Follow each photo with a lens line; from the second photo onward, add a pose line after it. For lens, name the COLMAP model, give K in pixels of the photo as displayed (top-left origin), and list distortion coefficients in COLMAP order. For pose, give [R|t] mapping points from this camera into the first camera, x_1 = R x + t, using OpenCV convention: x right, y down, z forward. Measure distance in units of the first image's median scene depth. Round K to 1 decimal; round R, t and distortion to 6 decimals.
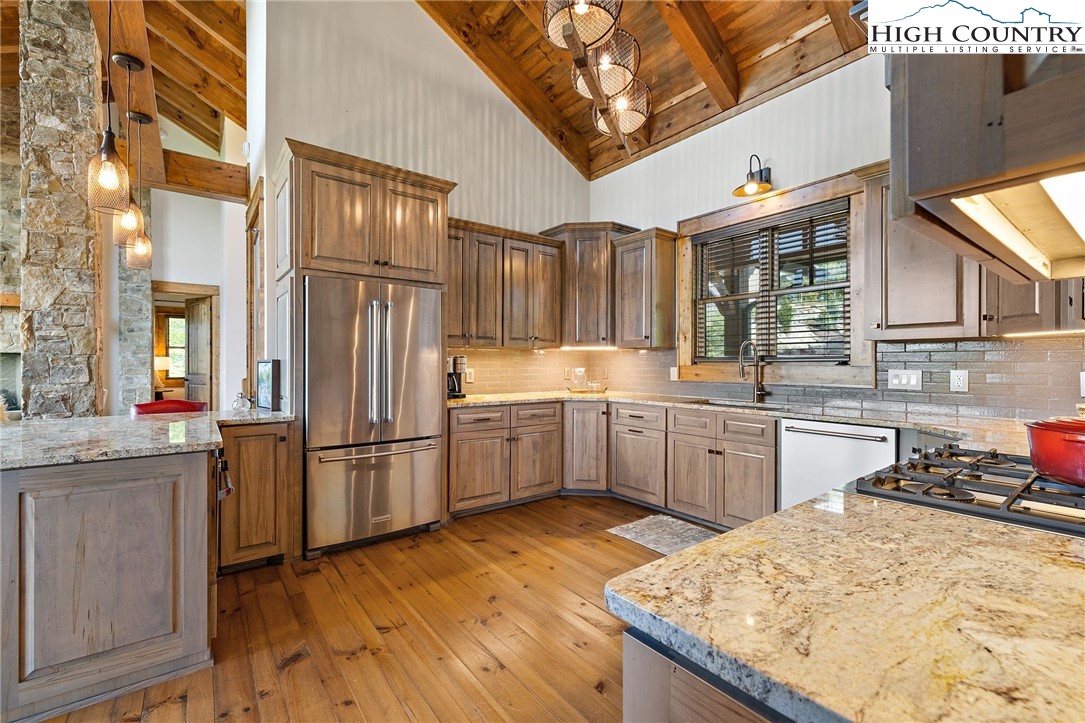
lens RADIAL K [[456.6, 0, 533.4], [0, 456.6, 363.1], [0, 0, 1]] dist [0.000021, 0.000174]
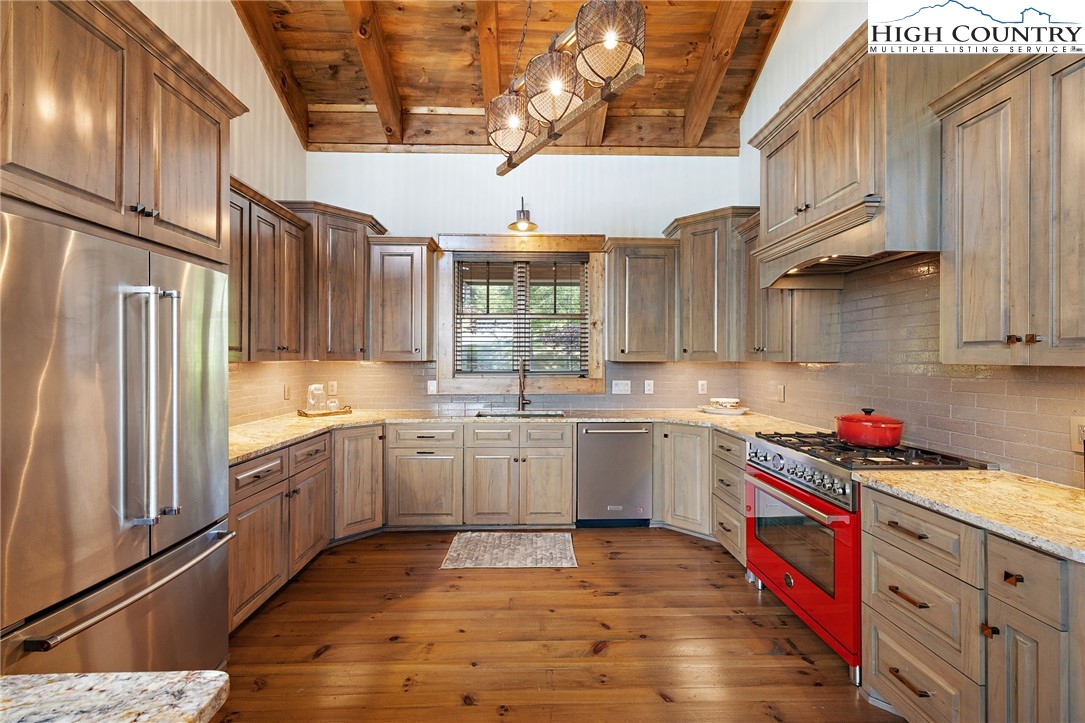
lens RADIAL K [[456.6, 0, 536.7], [0, 456.6, 359.4], [0, 0, 1]] dist [0.000021, 0.000174]
pose [[0.579351, -0.002179, 0.815076, -0.418975], [0.001769, 0.999997, 0.001417, -0.043624], [-0.815077, 0.000621, 0.579353, 0.286413]]
